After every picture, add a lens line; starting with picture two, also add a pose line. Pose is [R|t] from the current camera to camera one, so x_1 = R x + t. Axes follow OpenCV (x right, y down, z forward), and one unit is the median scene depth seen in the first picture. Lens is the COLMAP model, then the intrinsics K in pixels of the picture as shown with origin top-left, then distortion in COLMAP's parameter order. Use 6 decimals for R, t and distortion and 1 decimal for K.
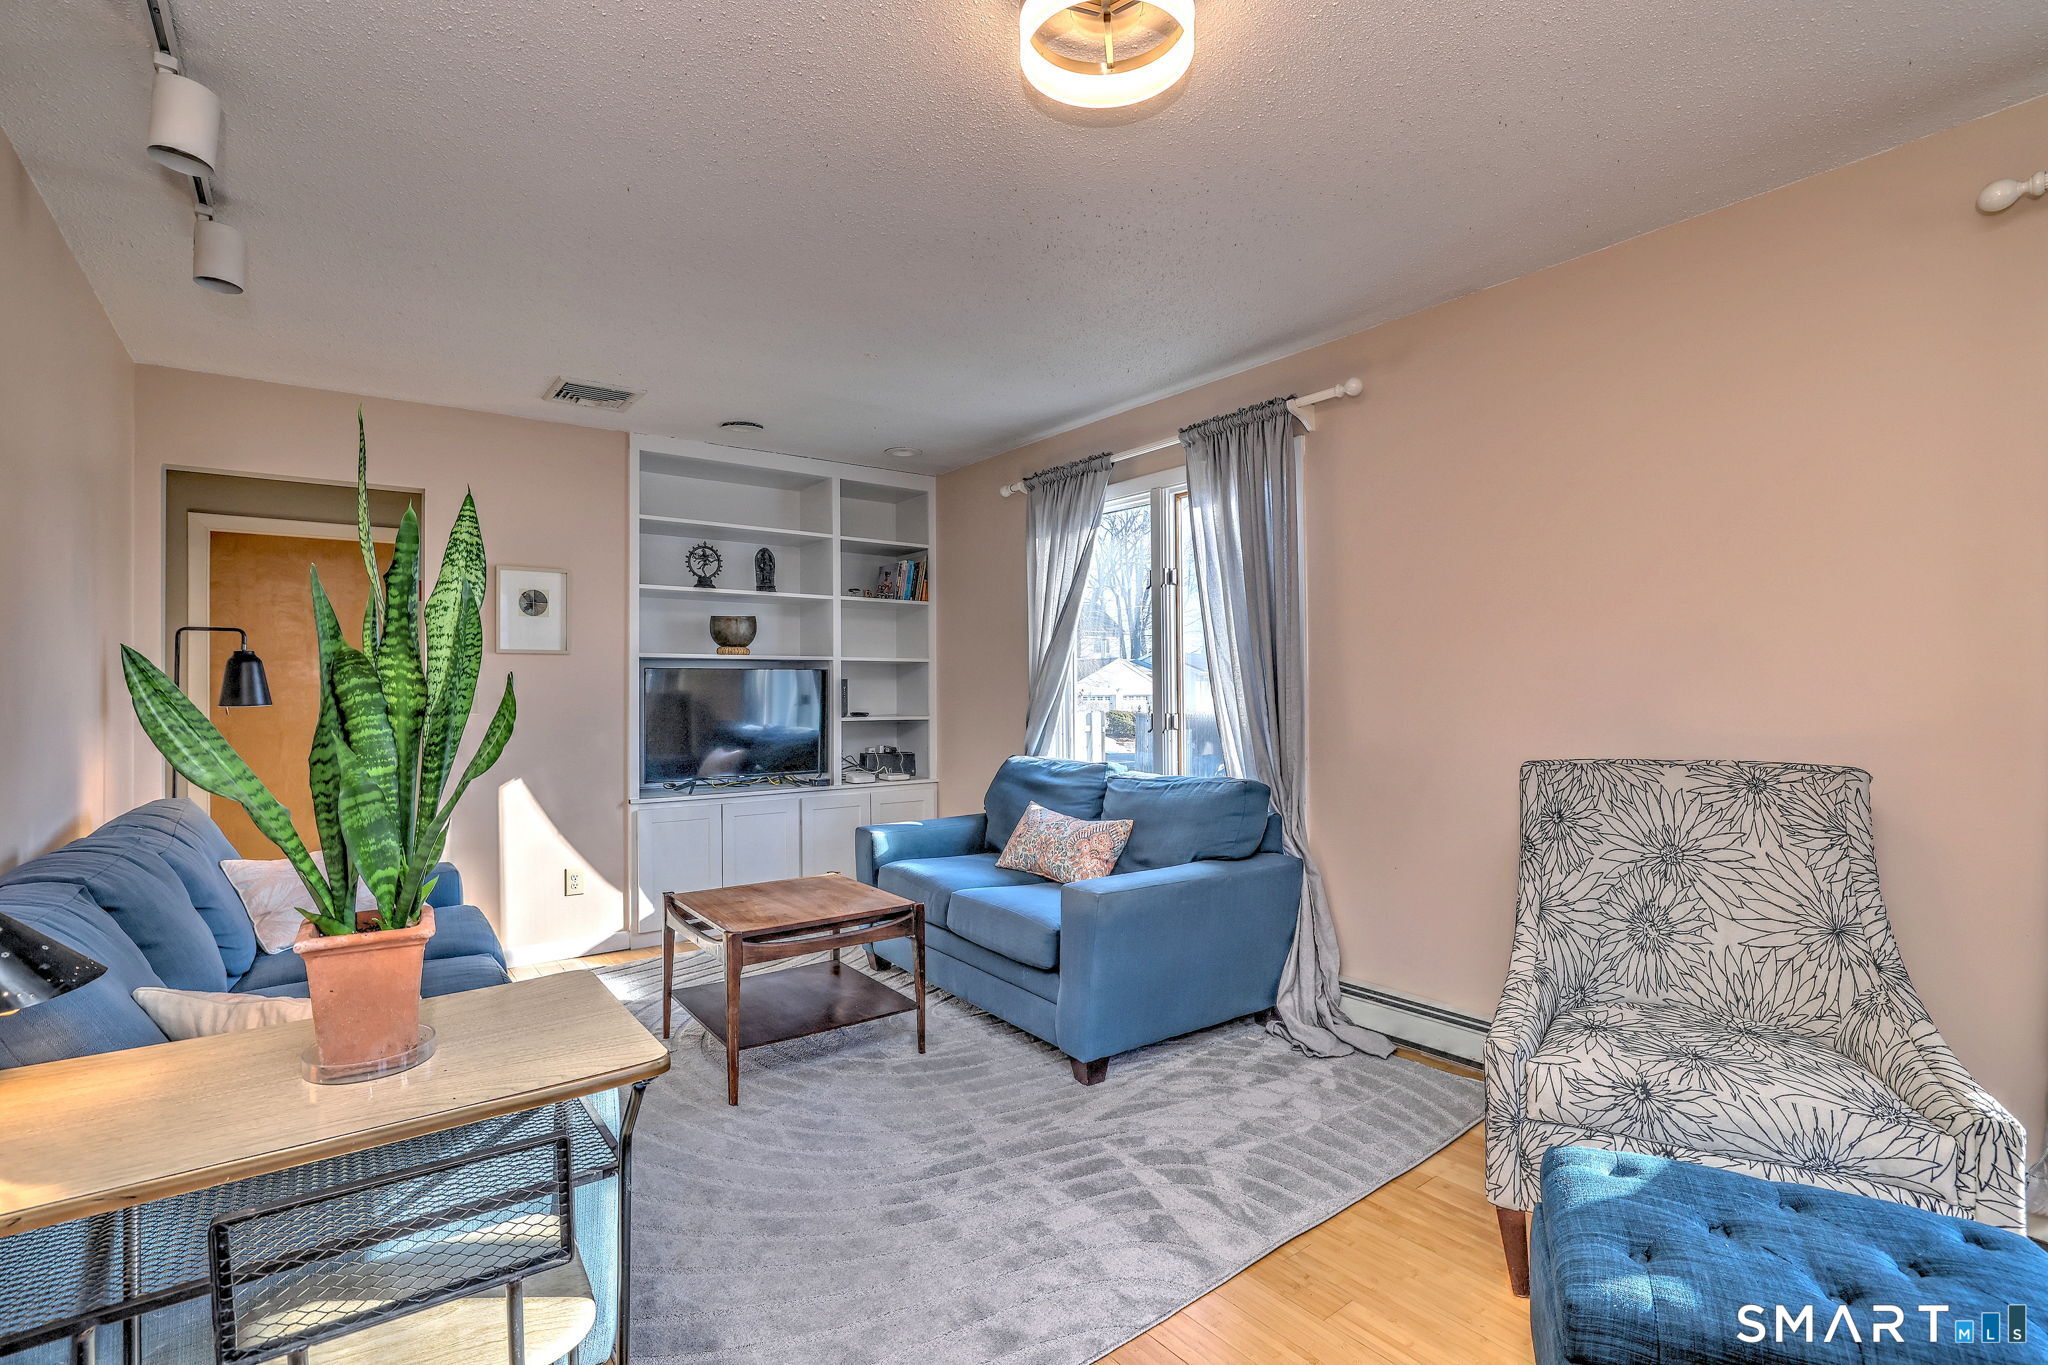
lens RADIAL K [[945.2, 0, 996.2], [0, 945.2, 674.7], [0, 0, 1]] dist [-0.044358, 0.019063]
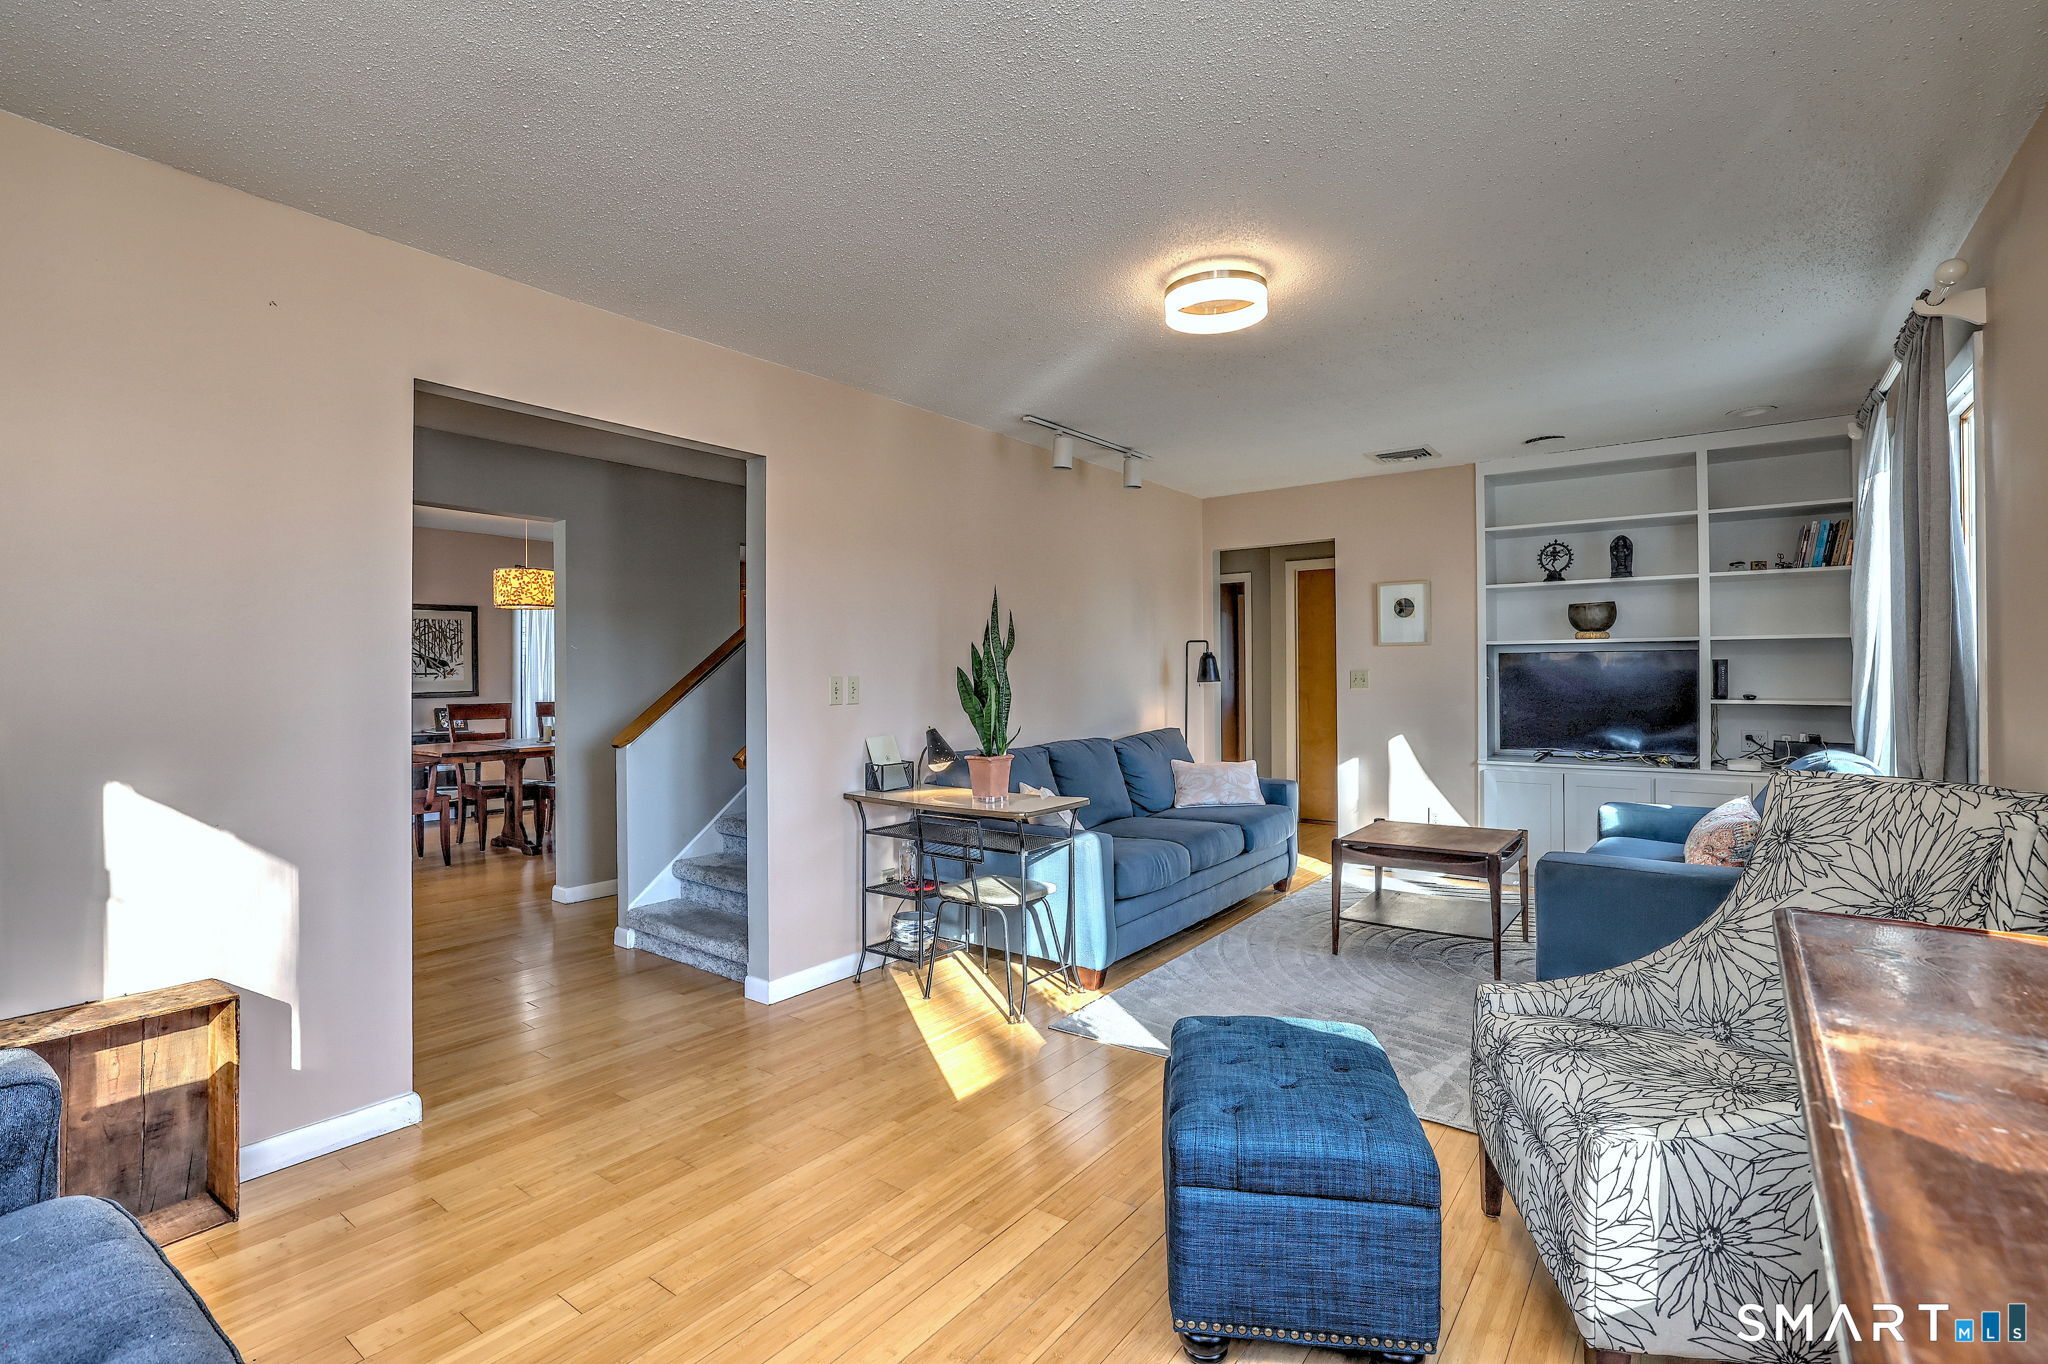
lens RADIAL K [[945.2, 0, 996.2], [0, 945.2, 674.2], [0, 0, 1]] dist [-0.044358, 0.019063]
pose [[0.287666, 0.005248, -0.957717, 0.564417], [0.023373, 0.999649, 0.012498, -0.010277], [0.957446, -0.025980, 0.287442, 0.037827]]
